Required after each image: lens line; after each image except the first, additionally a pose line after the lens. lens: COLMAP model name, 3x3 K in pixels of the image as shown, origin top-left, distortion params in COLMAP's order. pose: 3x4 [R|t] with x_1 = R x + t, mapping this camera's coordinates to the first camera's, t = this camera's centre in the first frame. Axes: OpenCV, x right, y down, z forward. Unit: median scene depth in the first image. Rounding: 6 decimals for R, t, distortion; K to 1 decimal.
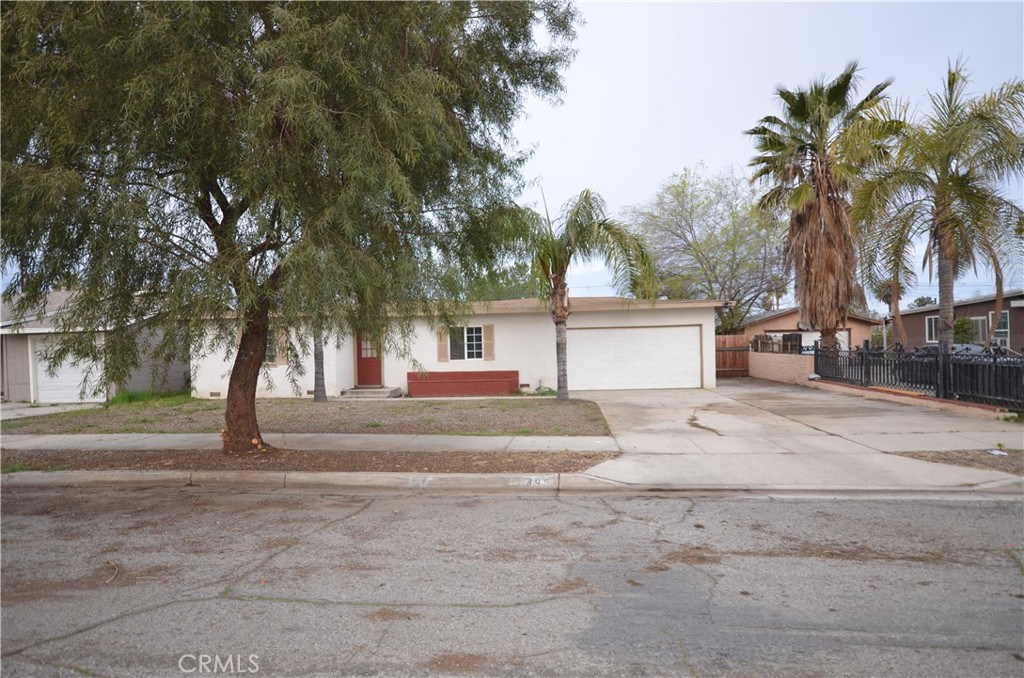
lens RADIAL K [[594.6, 0, 510.4], [0, 594.6, 342.8], [0, 0, 1]] dist [0.001190, 0.000301]
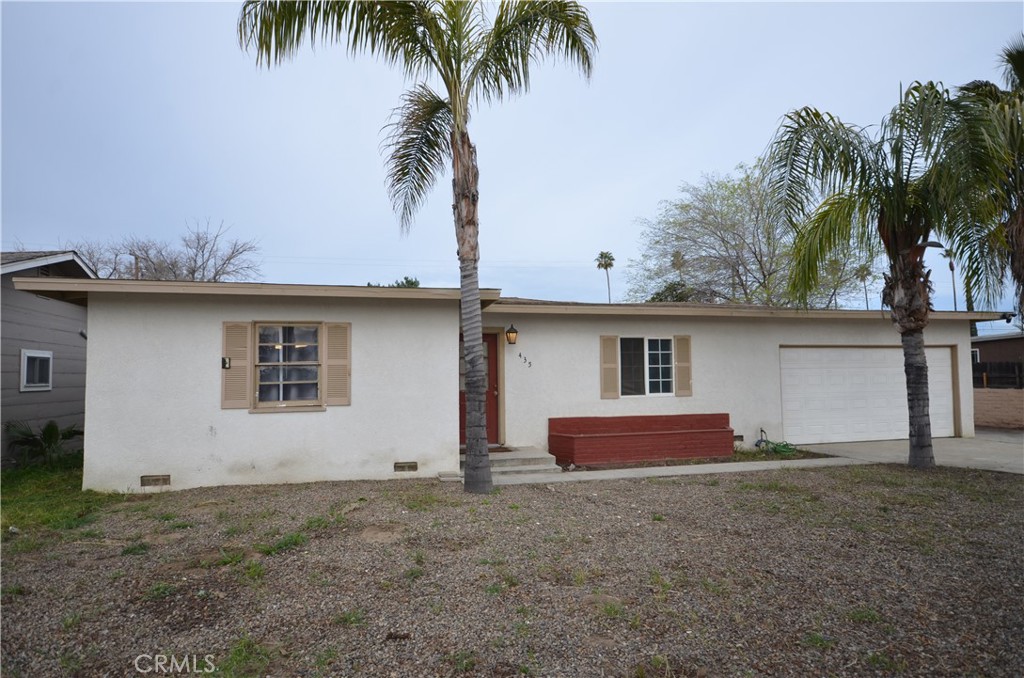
lens RADIAL K [[594.6, 0, 514.6], [0, 594.6, 340.9], [0, 0, 1]] dist [0.001190, 0.000301]
pose [[0.927000, 0.035280, 0.373399, -0.411943], [-0.012397, 0.997904, -0.063508, 0.014351], [-0.374857, 0.054243, 0.925495, 0.513011]]
